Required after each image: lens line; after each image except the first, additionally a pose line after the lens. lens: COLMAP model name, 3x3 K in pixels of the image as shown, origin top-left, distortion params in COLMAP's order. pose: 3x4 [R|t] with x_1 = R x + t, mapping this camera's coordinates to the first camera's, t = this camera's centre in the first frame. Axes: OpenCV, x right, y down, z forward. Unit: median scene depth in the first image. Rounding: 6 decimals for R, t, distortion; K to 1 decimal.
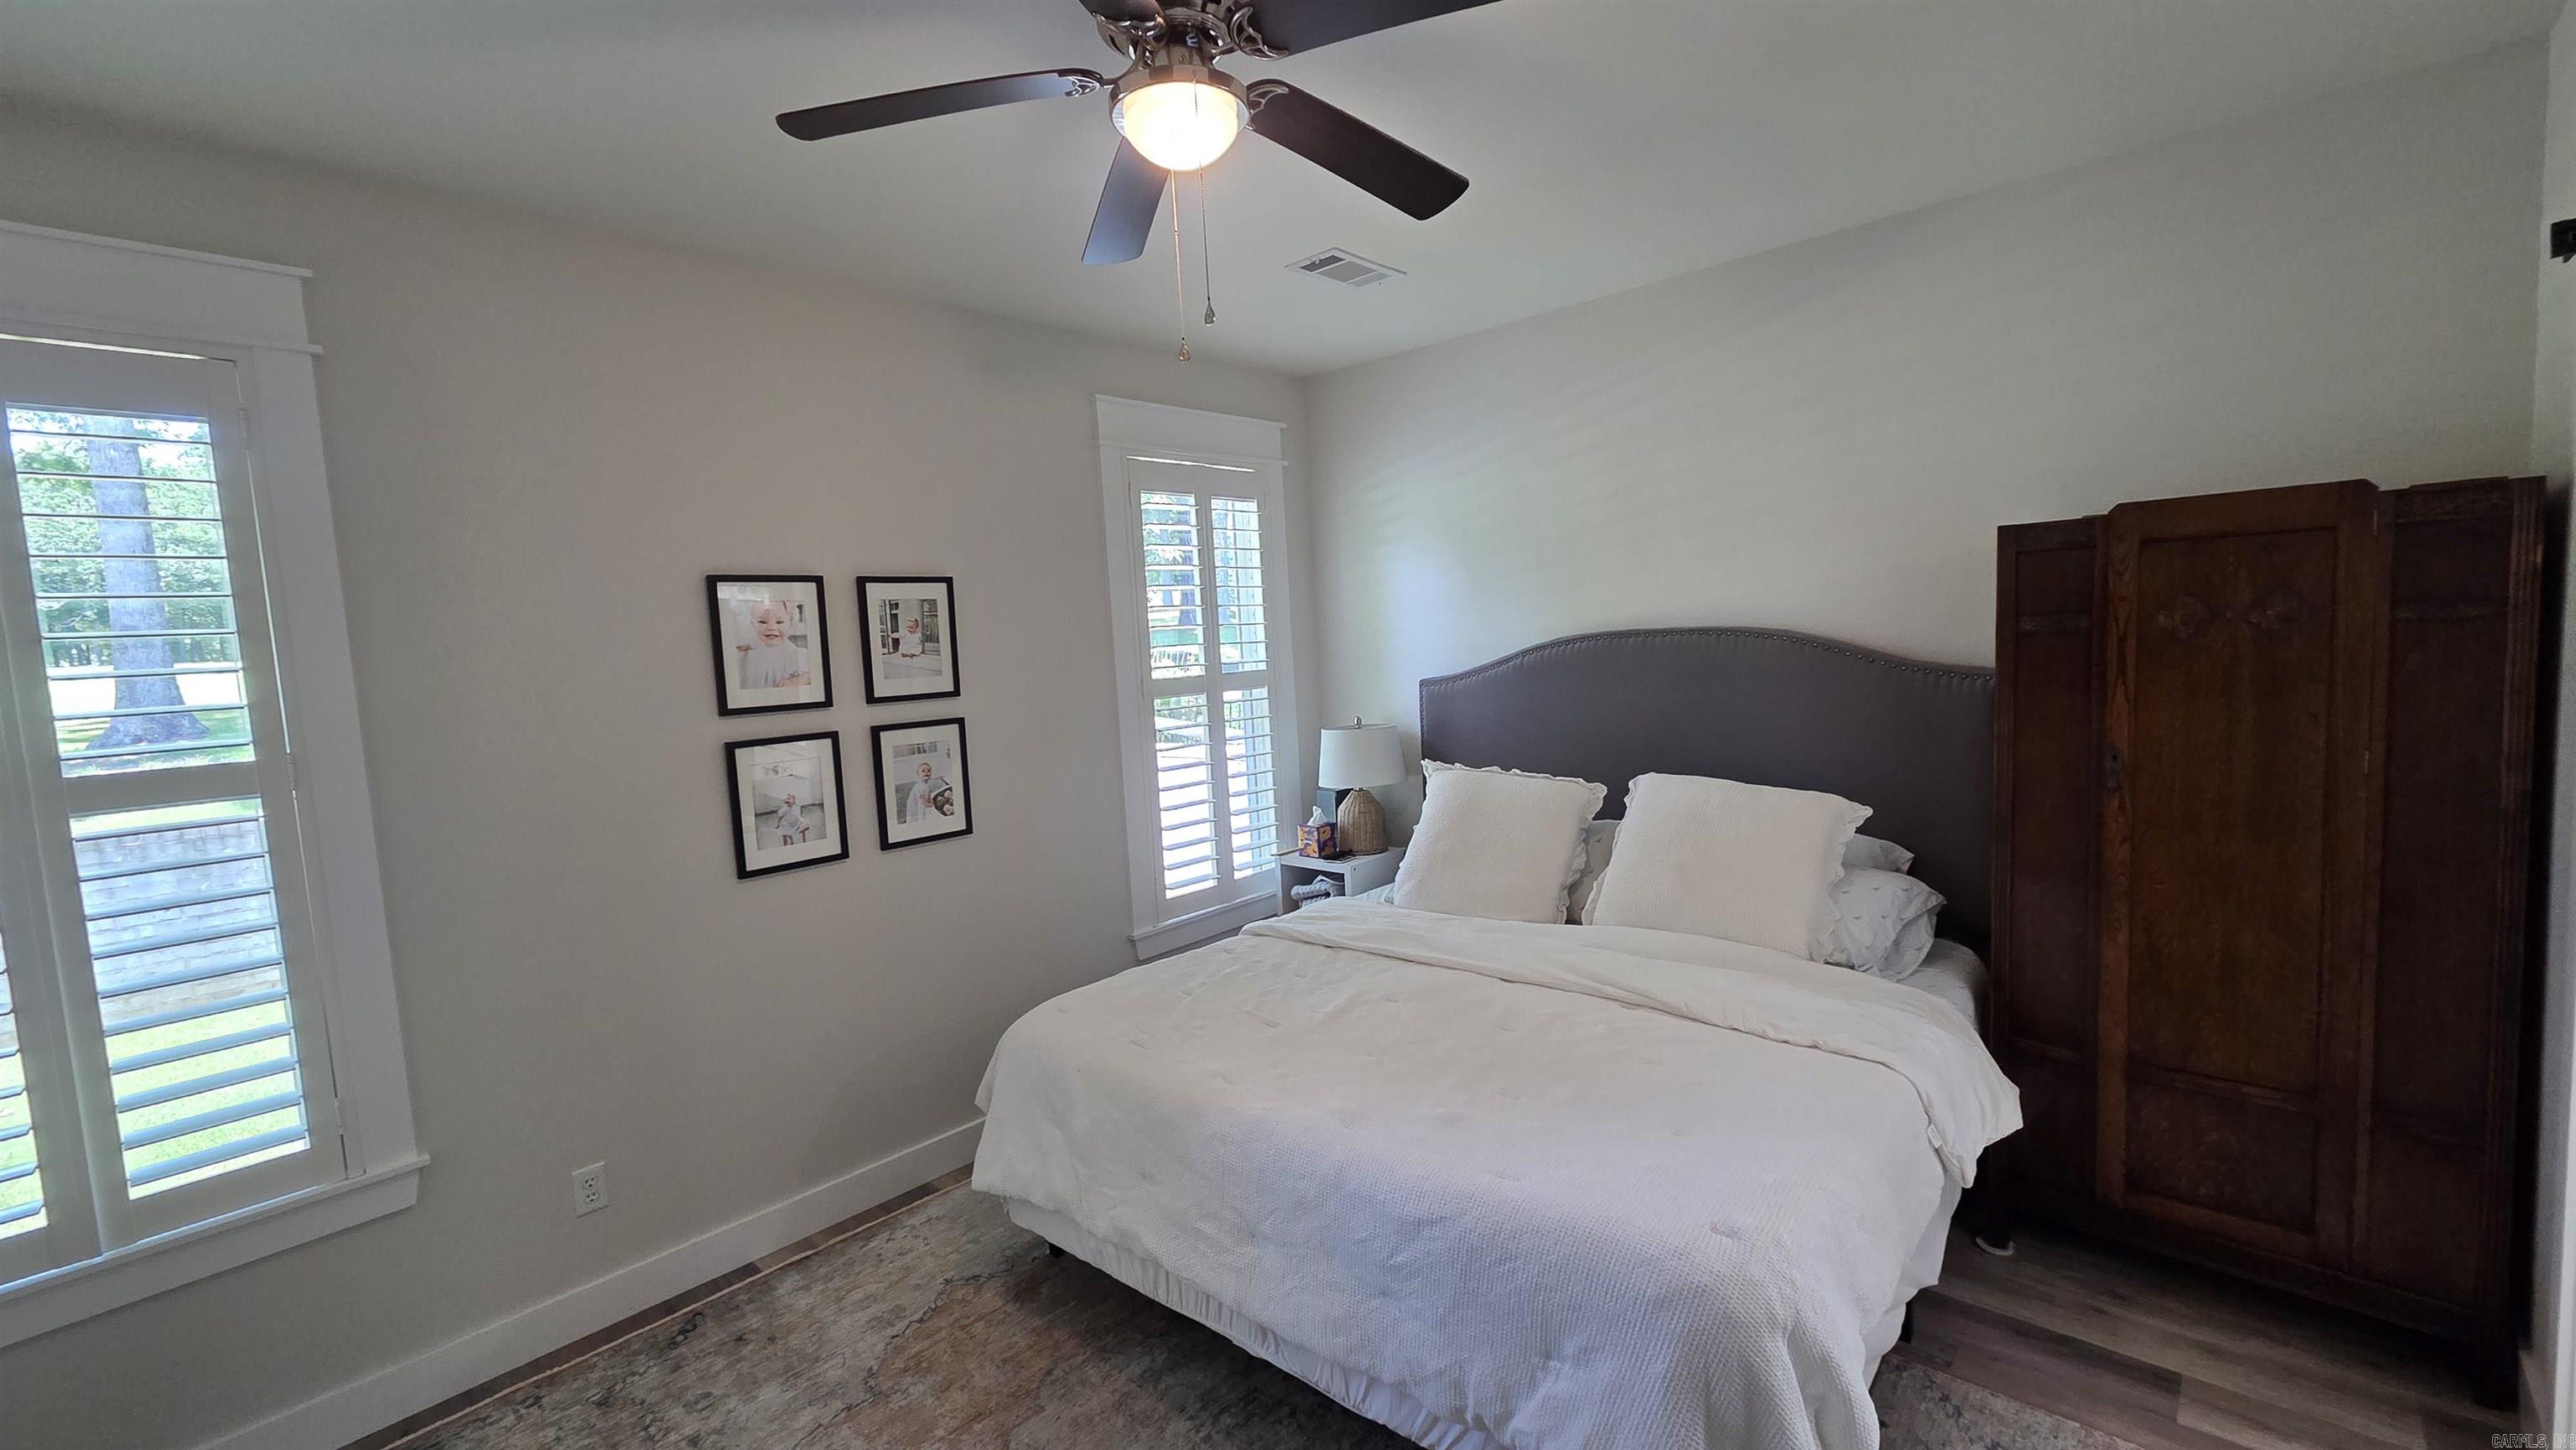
lens RADIAL K [[1056.1, 0, 1299.0], [0, 1056.1, 727.7], [0, 0, 1]] dist [0.003384, 0.000381]
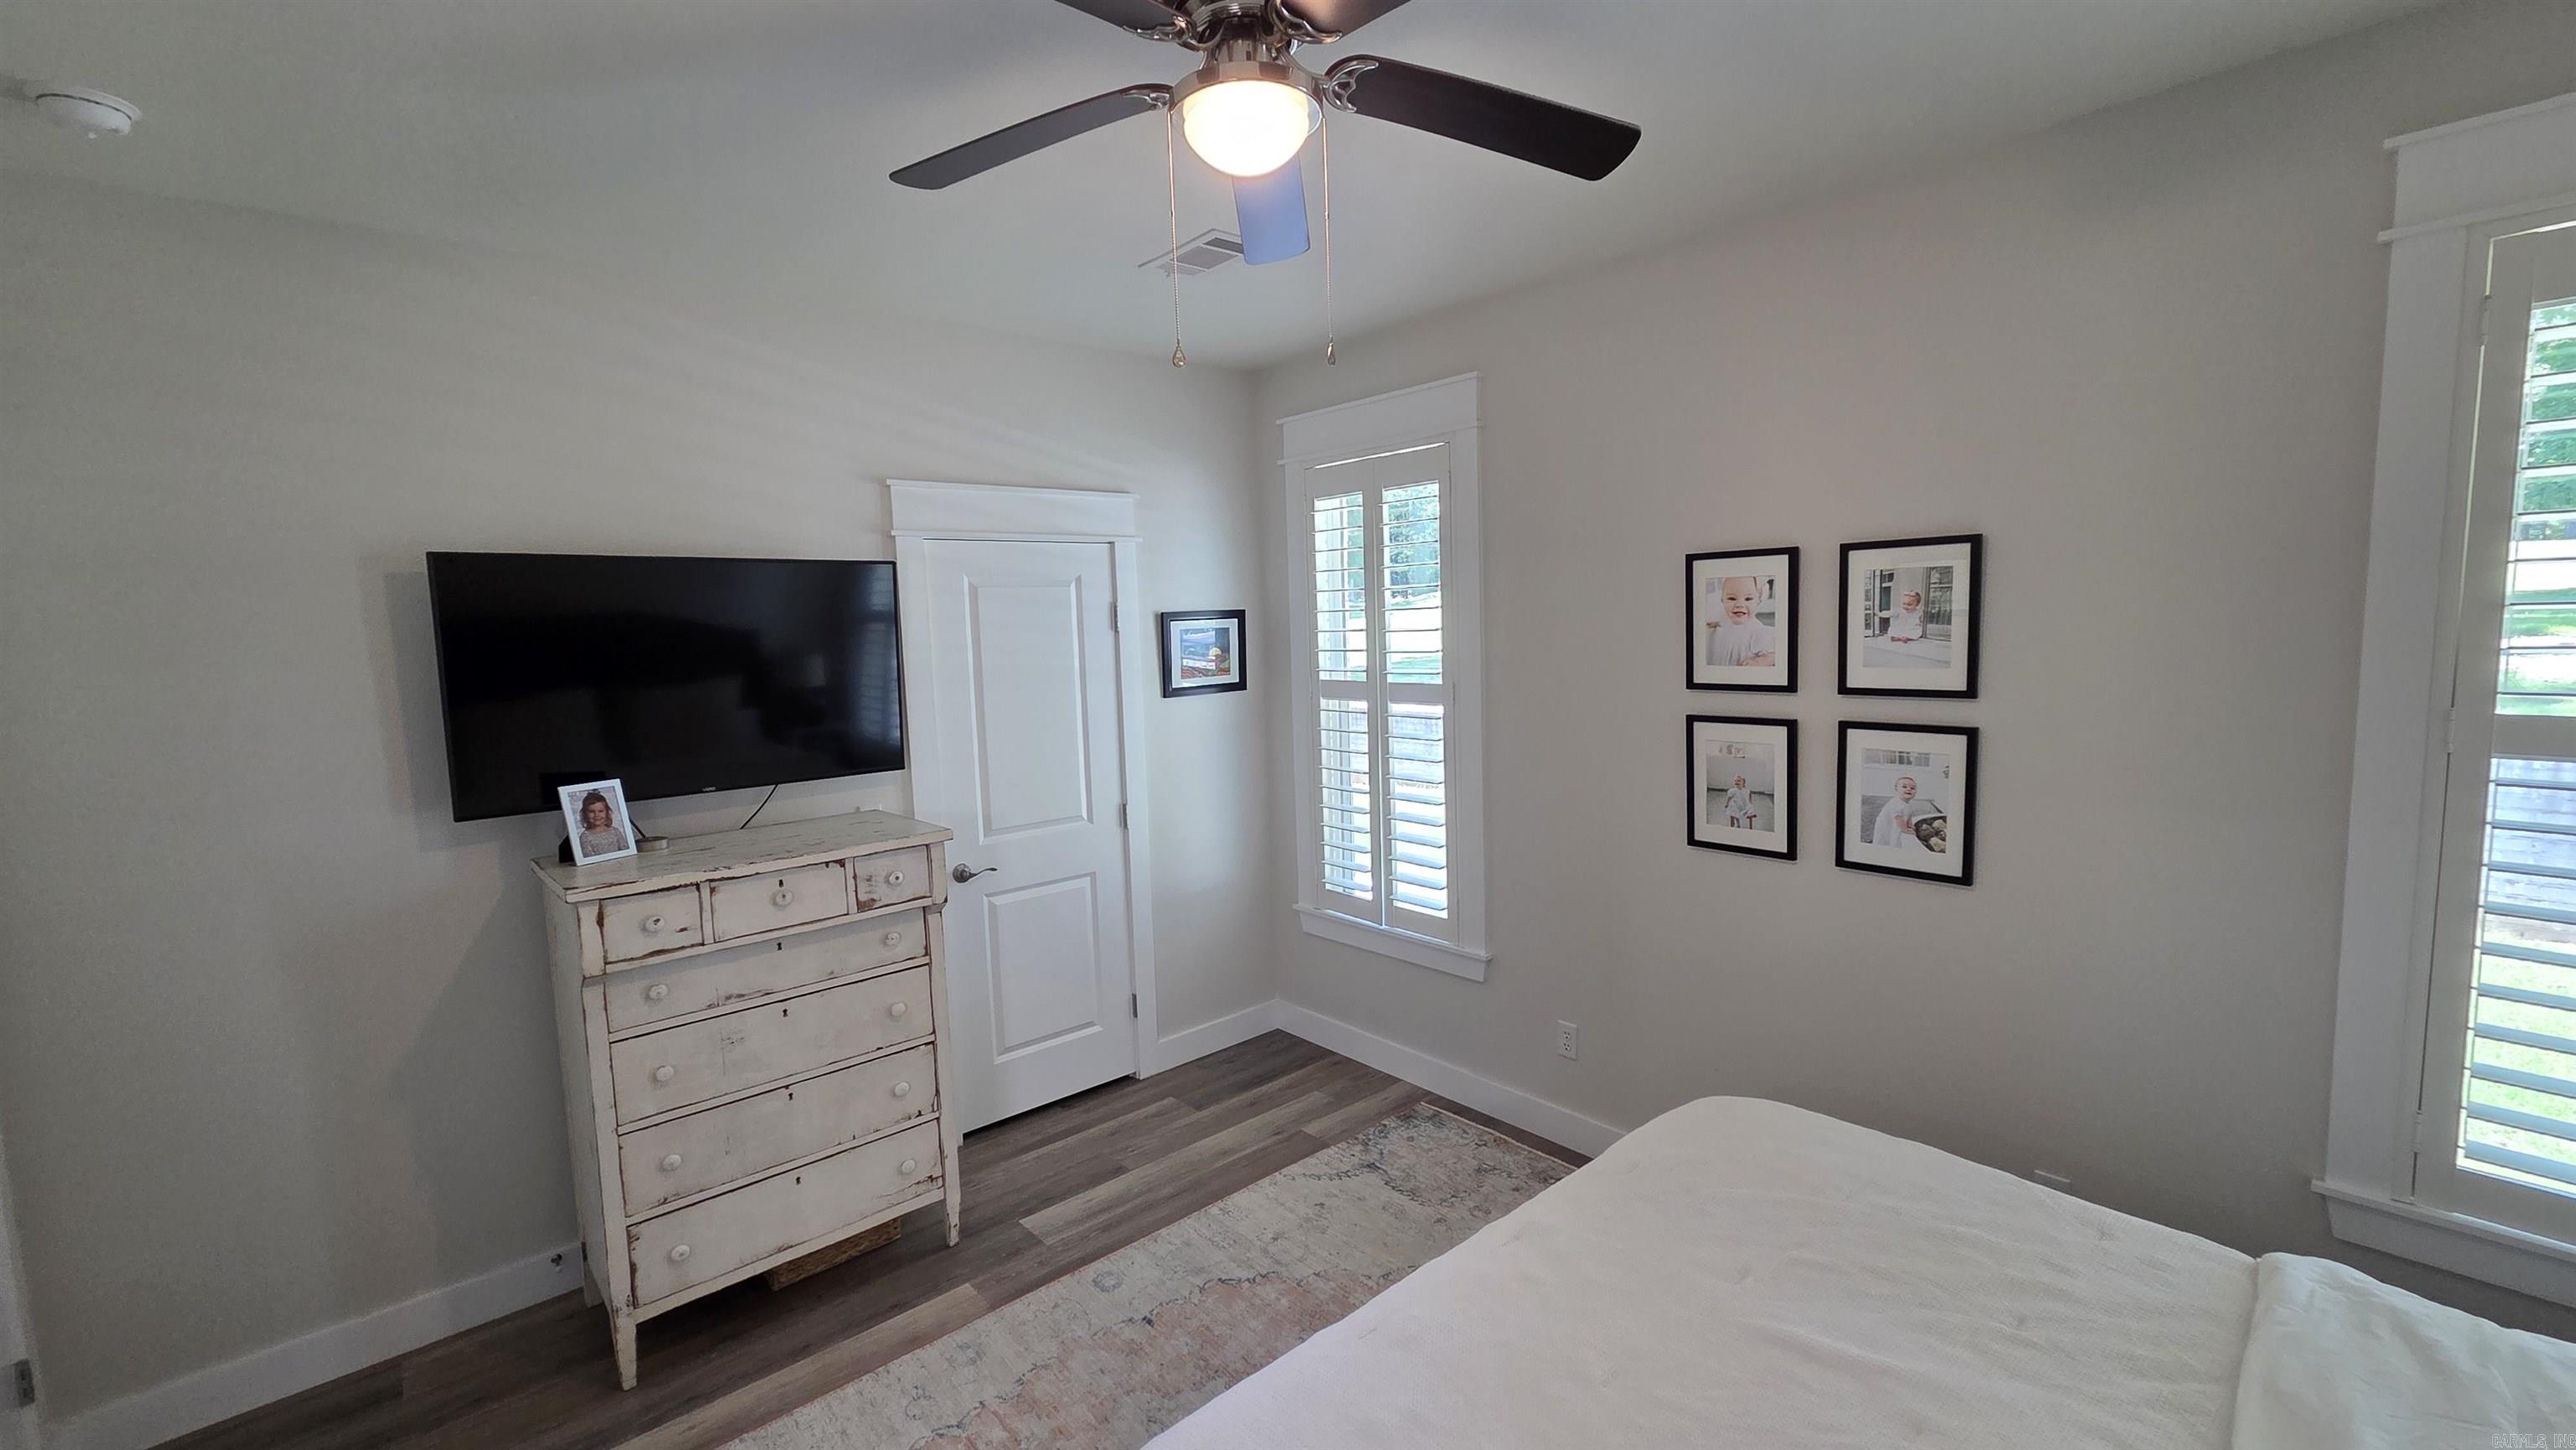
lens RADIAL K [[1050.1, 0, 1296.1], [0, 1050.1, 731.5], [0, 0, 1]] dist [0.001261, 0.000047]
pose [[-0.095799, 0.134453, -0.986278, 0.482730], [-0.080567, 0.986537, 0.142314, -0.078882], [0.992135, 0.093095, -0.083677, 0.643927]]
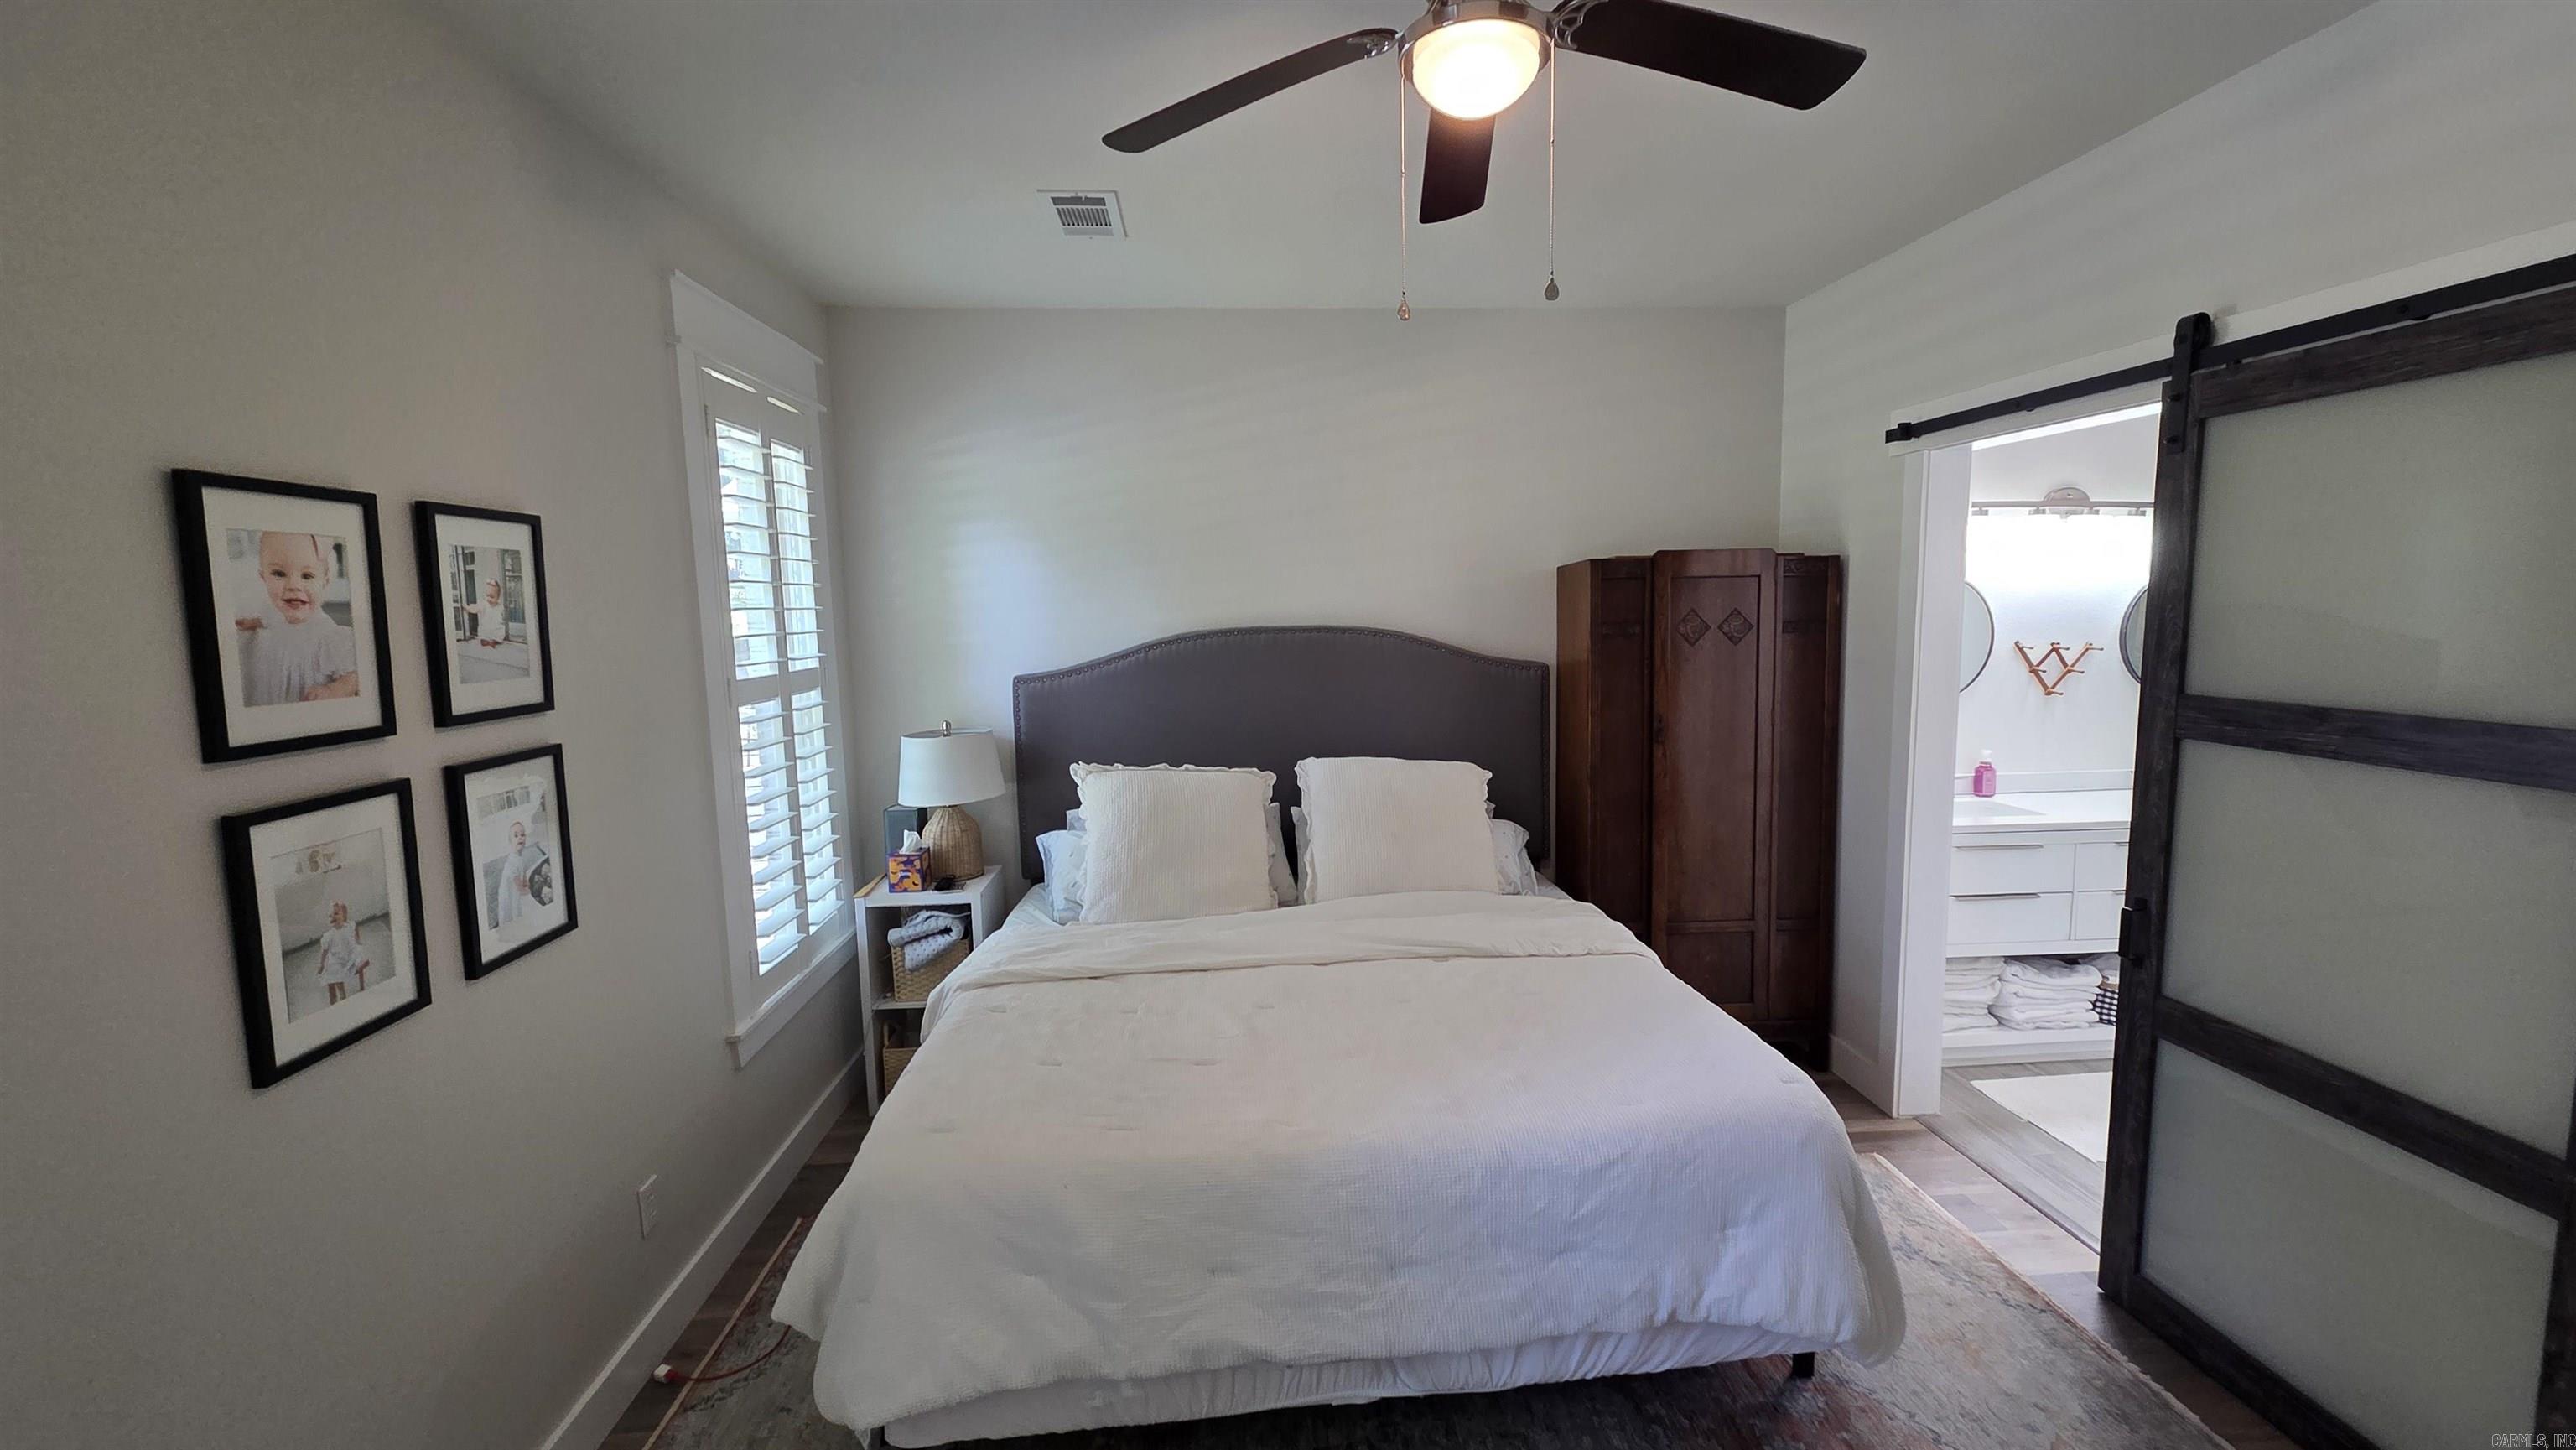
lens RADIAL K [[1056.1, 0, 1299.0], [0, 1056.1, 727.7], [0, 0, 1]] dist [0.003384, 0.000381]
pose [[0.684800, -0.046904, 0.727220, -0.510767], [0.046514, 0.998705, 0.020613, -0.012875], [-0.727245, 0.019710, 0.686094, 0.276772]]
